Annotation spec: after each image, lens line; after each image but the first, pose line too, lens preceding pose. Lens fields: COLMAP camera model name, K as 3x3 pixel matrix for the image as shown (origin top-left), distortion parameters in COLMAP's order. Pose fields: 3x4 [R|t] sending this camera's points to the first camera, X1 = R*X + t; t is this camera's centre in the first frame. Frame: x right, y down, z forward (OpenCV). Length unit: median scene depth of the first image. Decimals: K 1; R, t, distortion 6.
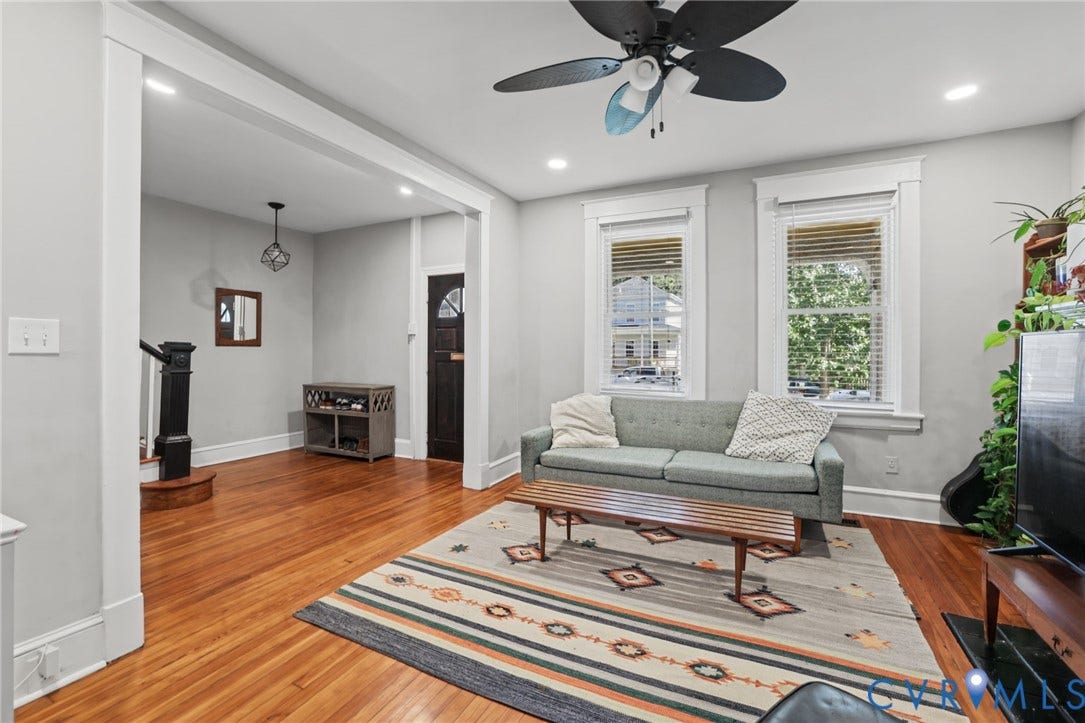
lens RADIAL K [[498.4, 0, 566.6], [0, 498.4, 350.0], [0, 0, 1]] dist [-0.028039, 0.000312]
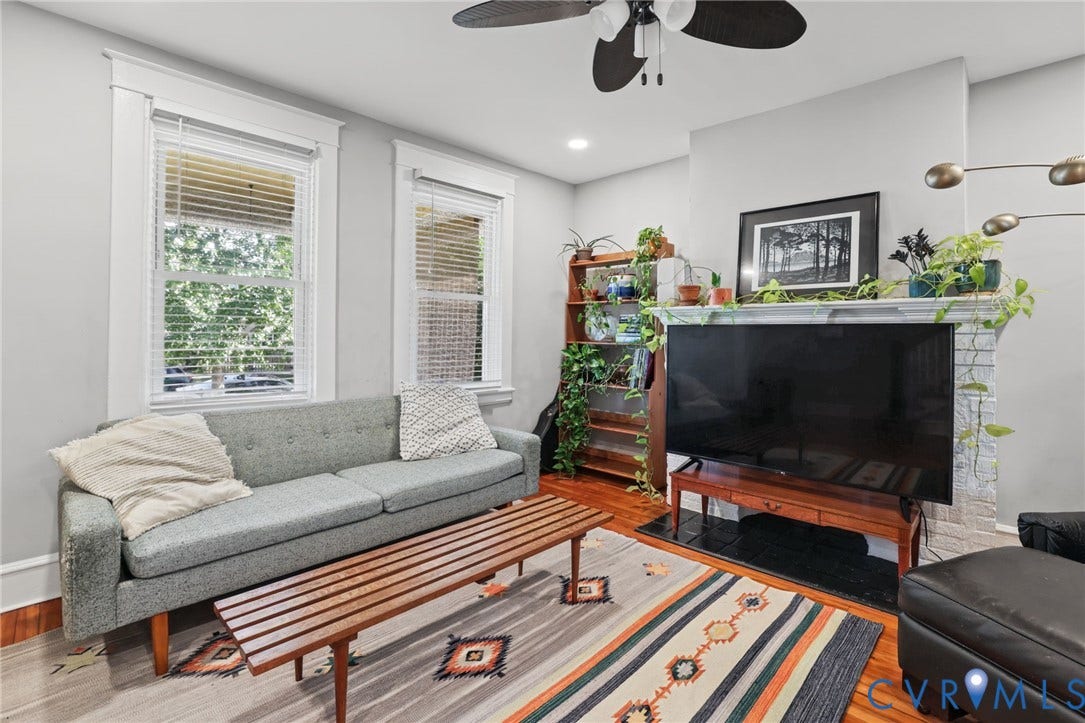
lens RADIAL K [[479.9, 0, 549.1], [0, 479.9, 334.8], [0, 0, 1]] dist [-0.054019, 0.017861]
pose [[0.318740, 0.001586, 0.947841, -0.353480], [-0.001859, 0.999998, -0.001048, 0.001101], [-0.947840, -0.001428, 0.318743, 0.514241]]
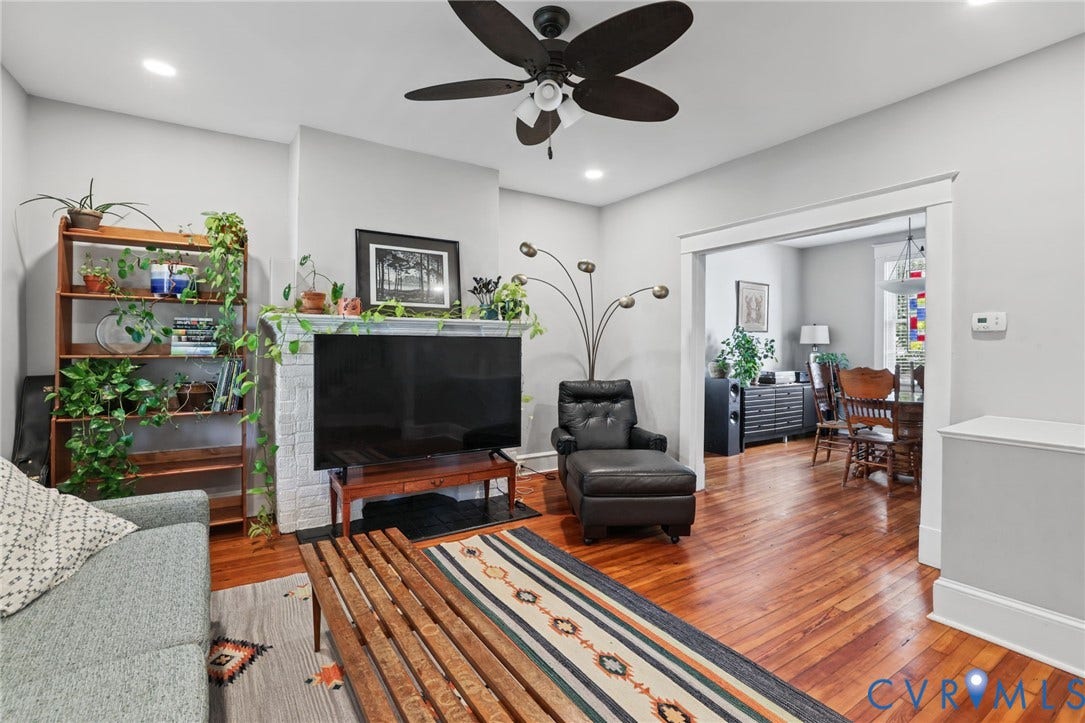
lens RADIAL K [[487.7, 0, 542.4], [0, 487.7, 354.1], [0, 0, 1]] dist [-0.030481, 0.000732]
pose [[-0.841948, -0.011937, 0.539427, -0.222436], [-0.000884, 0.999784, 0.020746, -0.001226], [-0.539558, 0.016991, -0.841777, 1.084516]]
